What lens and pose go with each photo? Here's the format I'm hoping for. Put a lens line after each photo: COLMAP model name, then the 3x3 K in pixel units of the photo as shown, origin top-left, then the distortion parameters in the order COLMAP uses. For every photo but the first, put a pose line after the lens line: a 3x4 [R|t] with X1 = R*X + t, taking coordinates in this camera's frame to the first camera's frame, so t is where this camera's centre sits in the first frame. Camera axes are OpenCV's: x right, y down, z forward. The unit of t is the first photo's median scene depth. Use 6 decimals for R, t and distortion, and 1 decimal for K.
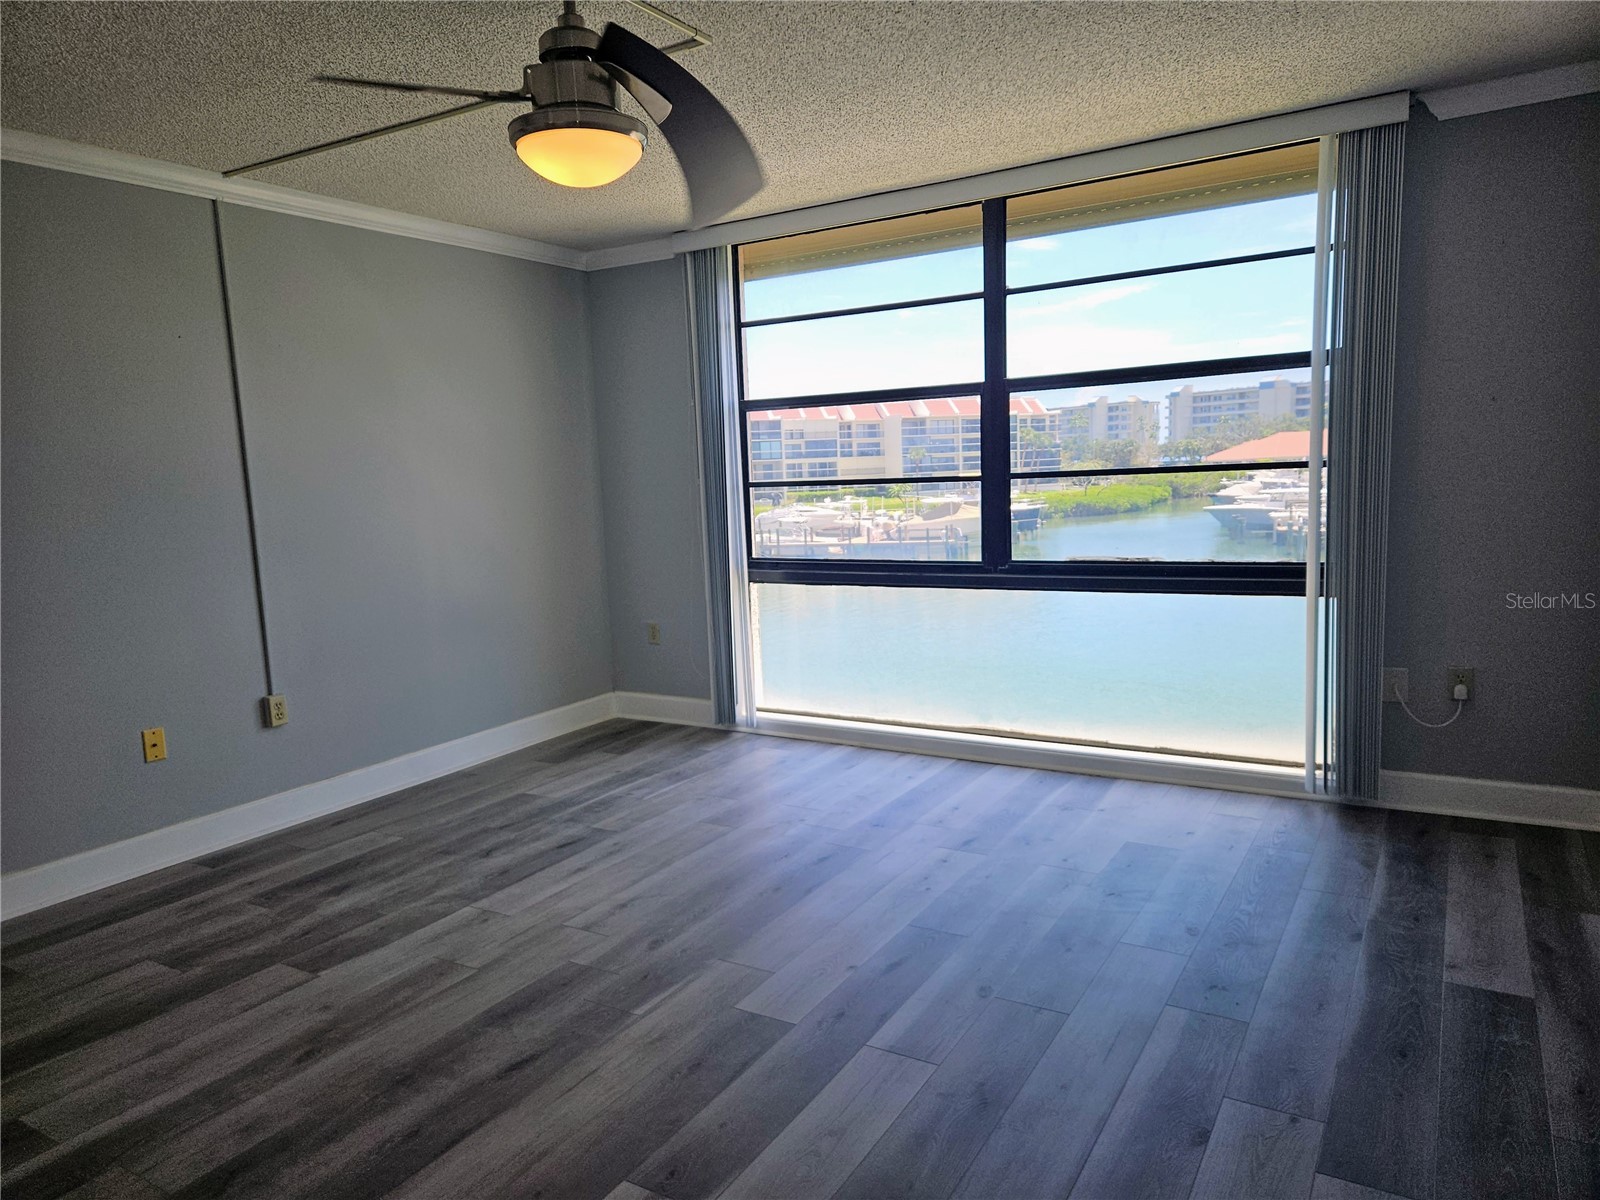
lens RADIAL K [[1060.9, 0, 805.5], [0, 1060.9, 608.0], [0, 0, 1]] dist [0.077028, -0.066070]
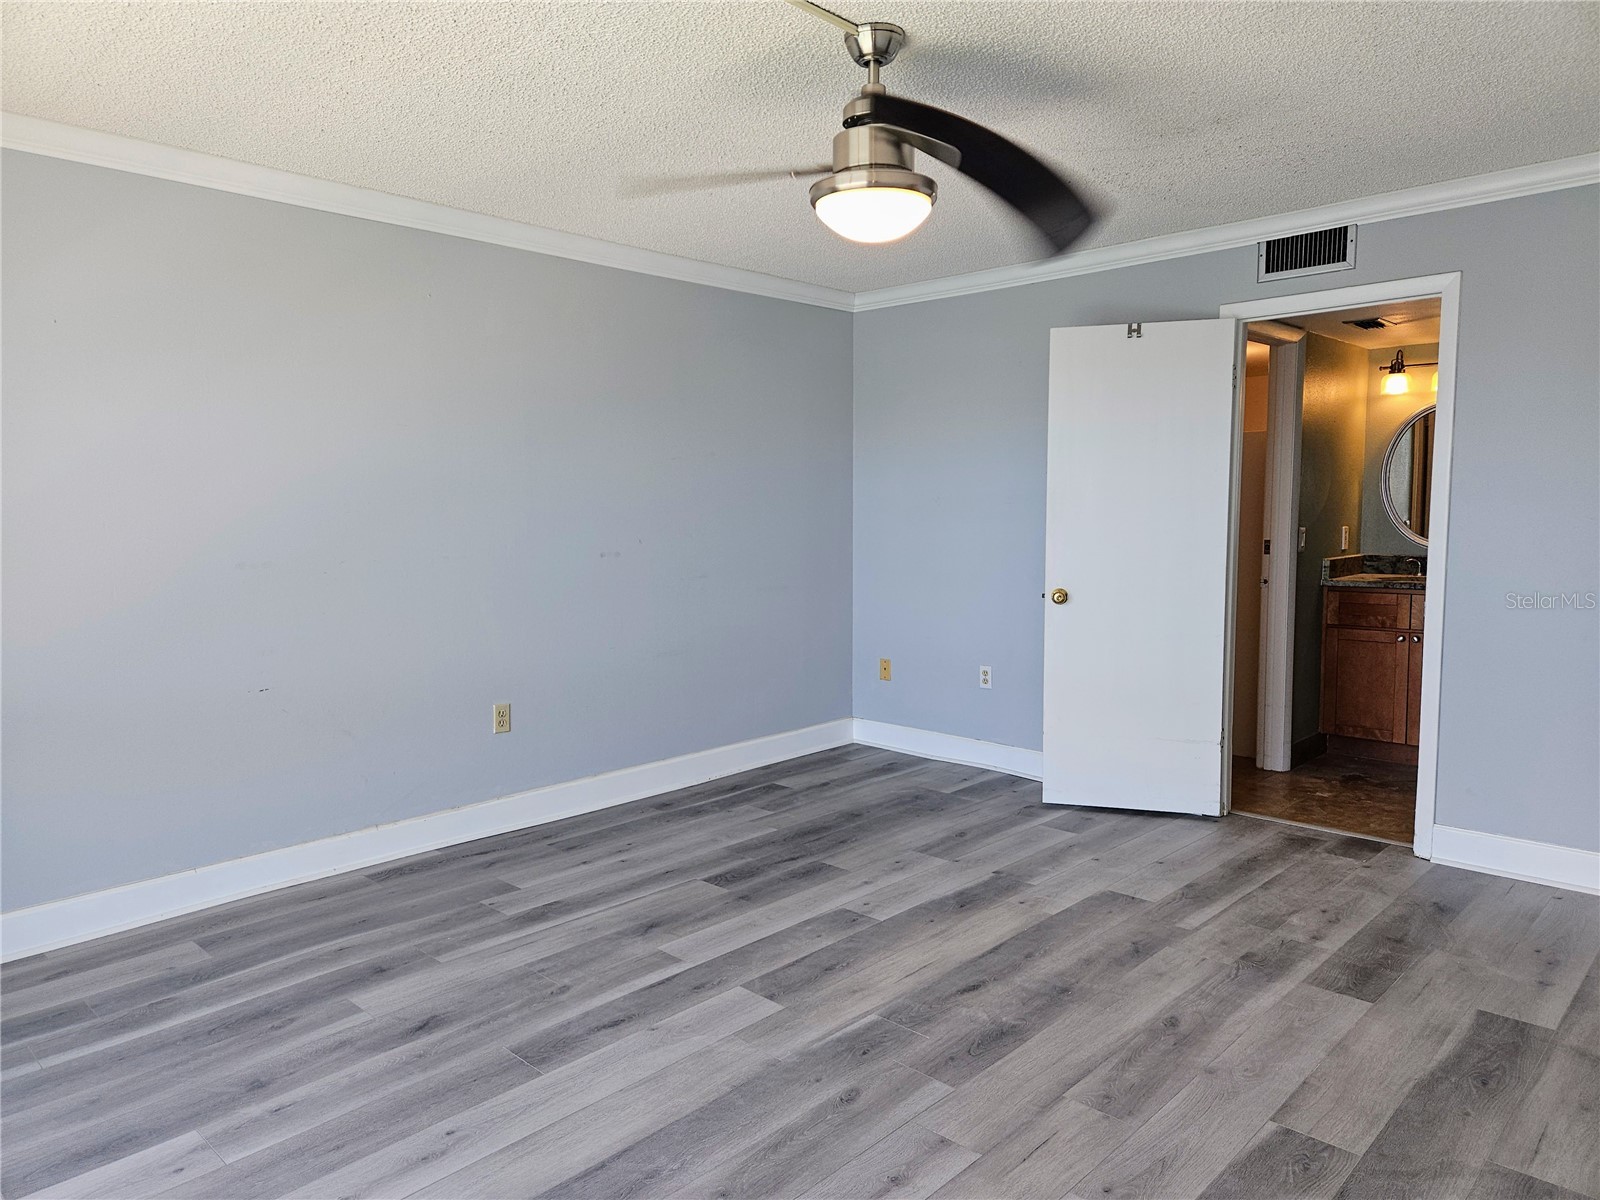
lens RADIAL K [[1060.9, 0, 805.5], [0, 1060.9, 608.0], [0, 0, 1]] dist [0.077028, -0.066070]
pose [[-0.972200, 0.028337, 0.232429, -0.198819], [0.079194, 0.973944, 0.212510, -0.138022], [-0.220351, 0.225009, -0.949113, 1.100564]]
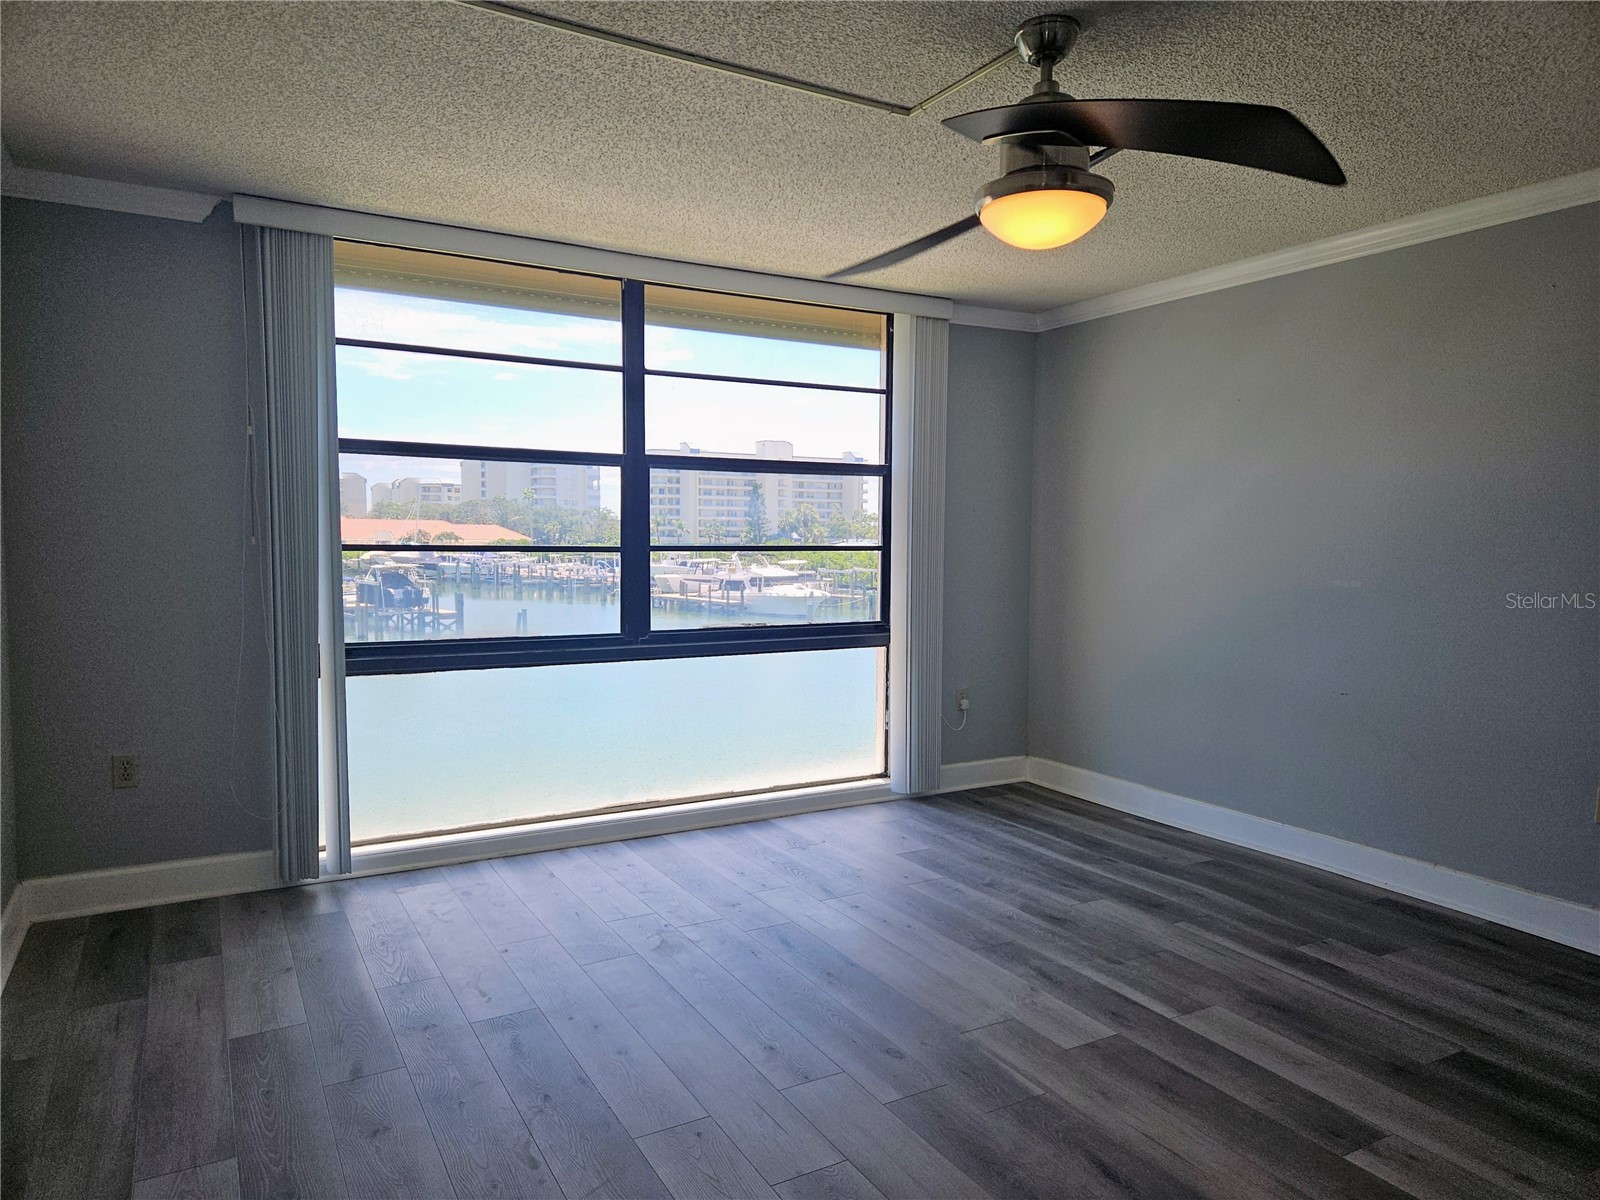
lens RADIAL K [[1046.0, 0, 804.5], [0, 1046.0, 602.5], [0, 0, 1]] dist [0.074360, -0.058897]
pose [[0.490859, -0.012063, 0.871156, -0.618862], [0.086484, 0.995640, -0.034943, -0.024491], [-0.866936, 0.092493, 0.489762, 0.388109]]
